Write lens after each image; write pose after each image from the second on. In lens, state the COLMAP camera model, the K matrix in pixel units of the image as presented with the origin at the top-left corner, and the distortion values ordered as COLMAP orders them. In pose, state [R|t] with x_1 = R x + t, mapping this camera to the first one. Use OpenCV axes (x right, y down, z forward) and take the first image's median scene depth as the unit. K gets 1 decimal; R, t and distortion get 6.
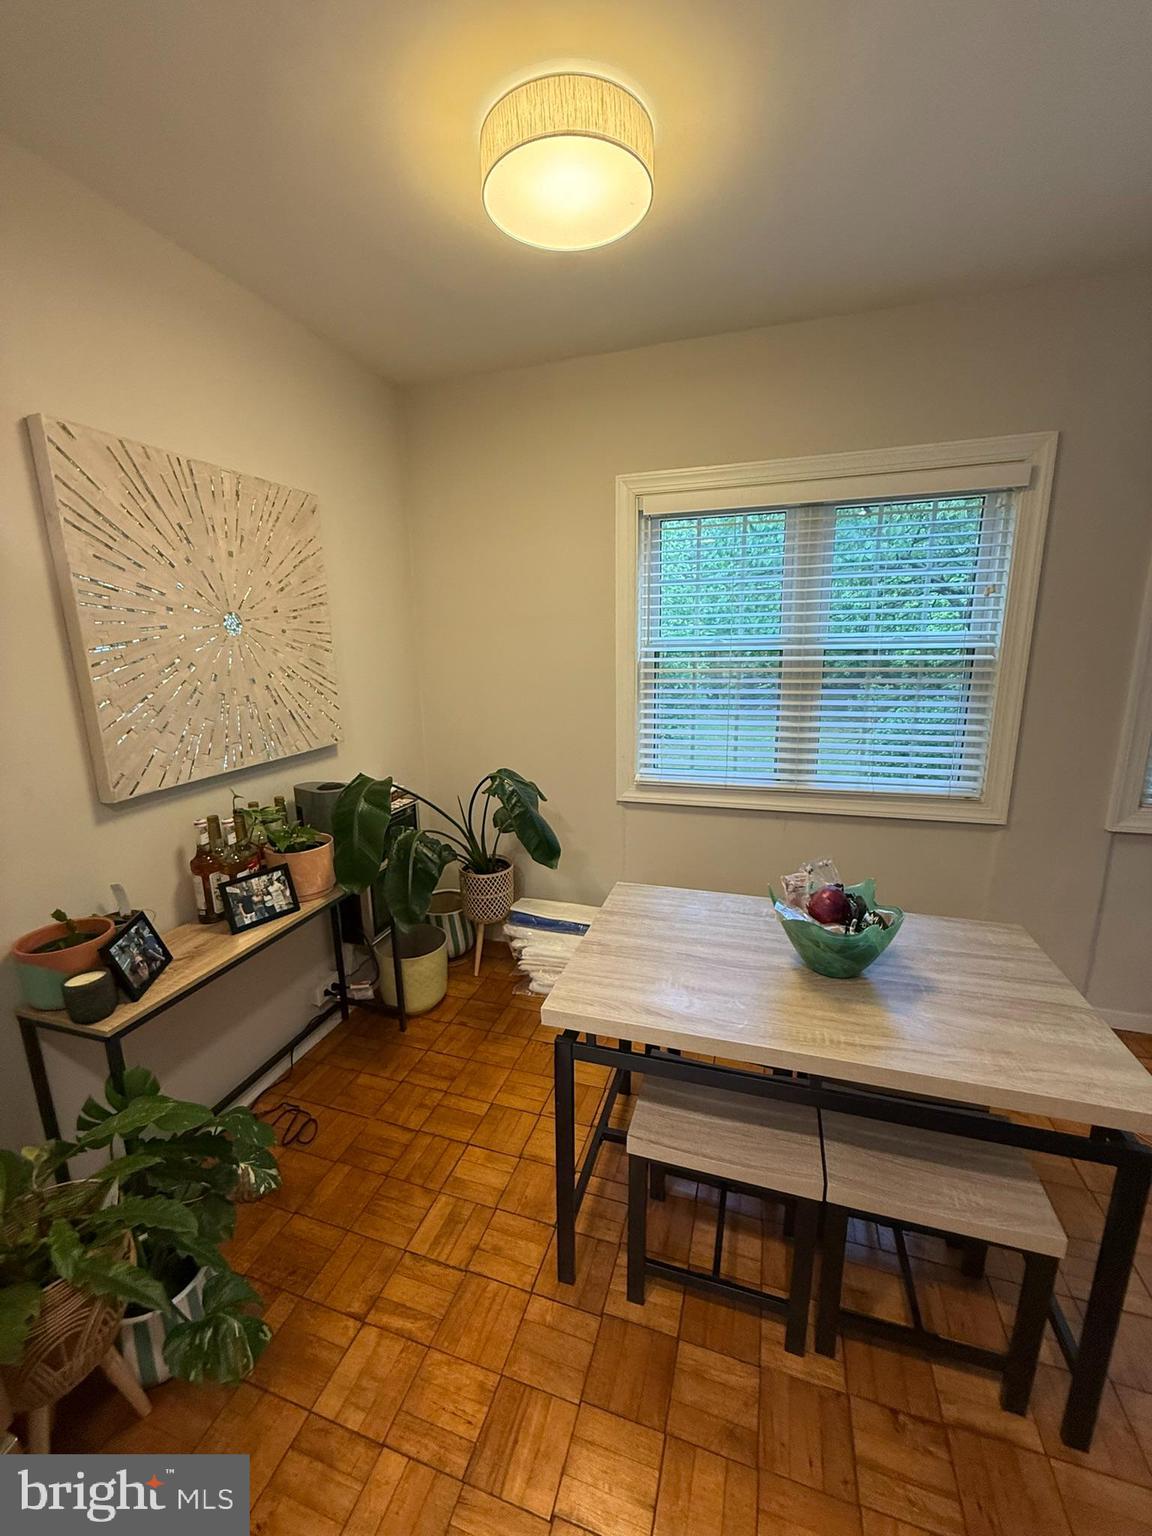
lens RADIAL K [[613.8, 0, 576.0], [0, 613.8, 768.0], [0, 0, 1]] dist [0.000902, -0.000136]
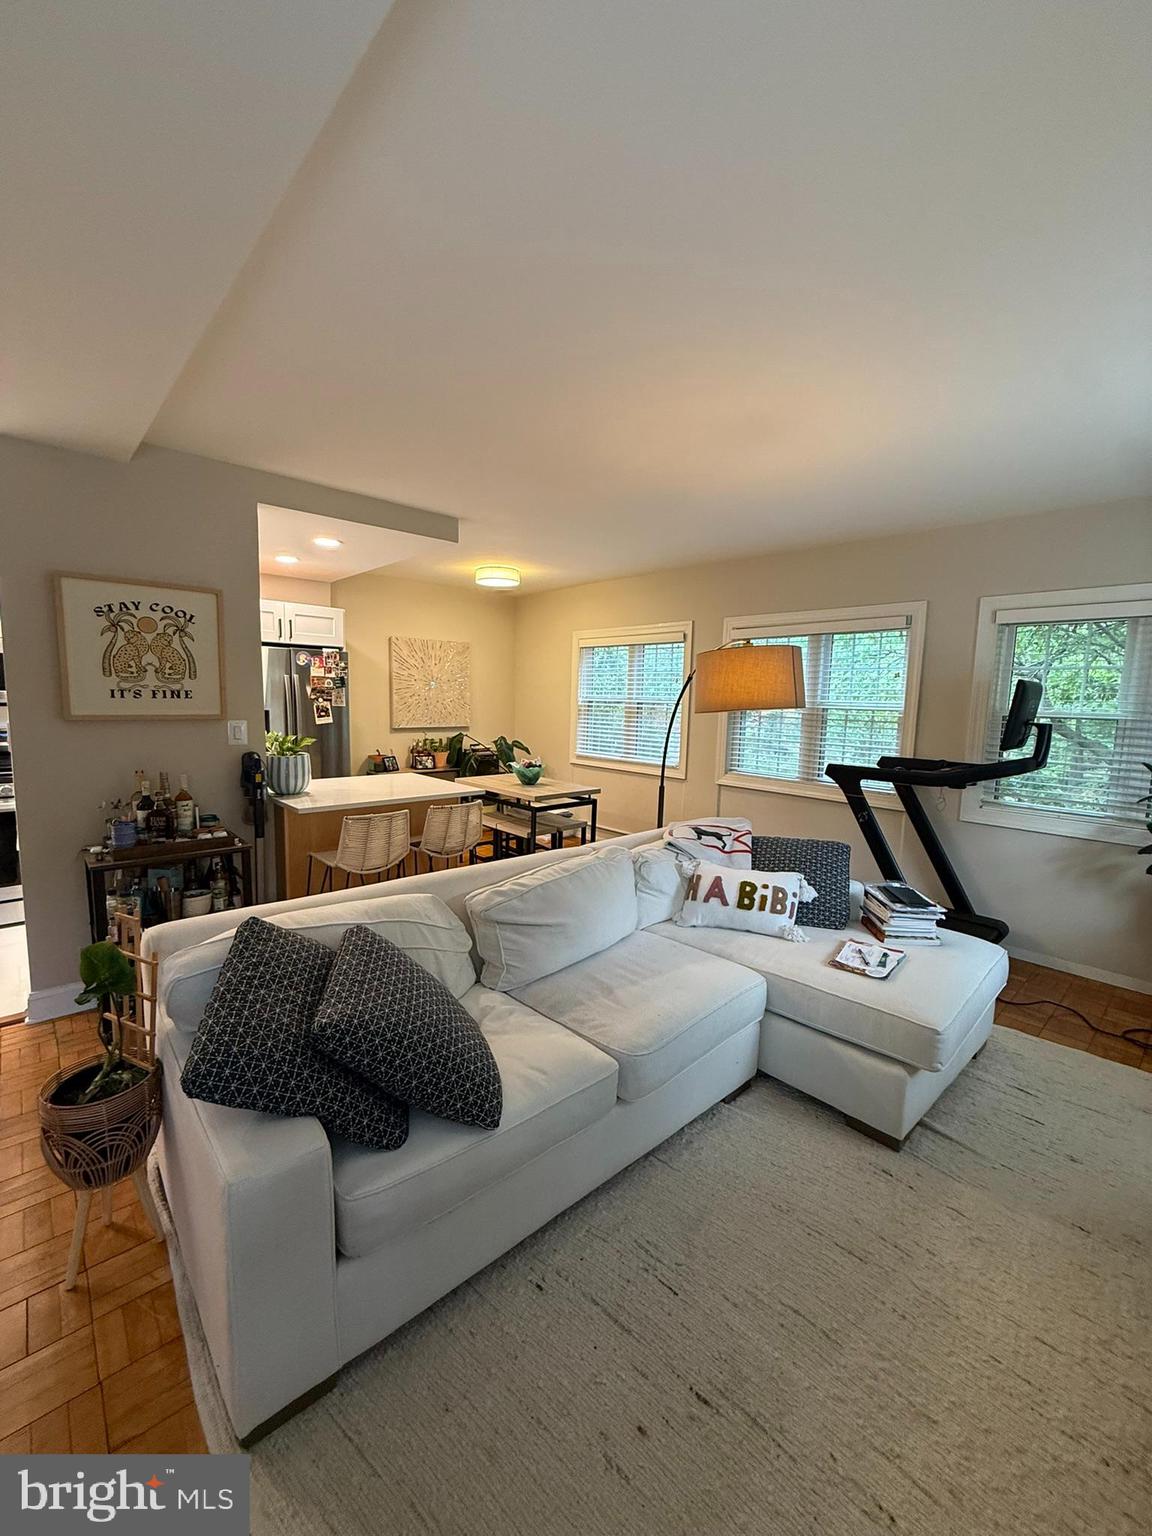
lens RADIAL K [[613.8, 0, 576.0], [0, 613.8, 768.0], [0, 0, 1]] dist [0.000902, -0.000136]
pose [[0.864394, 0.098375, -0.493097, 1.852510], [-0.145483, 0.987660, -0.057987, 0.306464], [0.481308, 0.121861, 0.868039, -1.517627]]
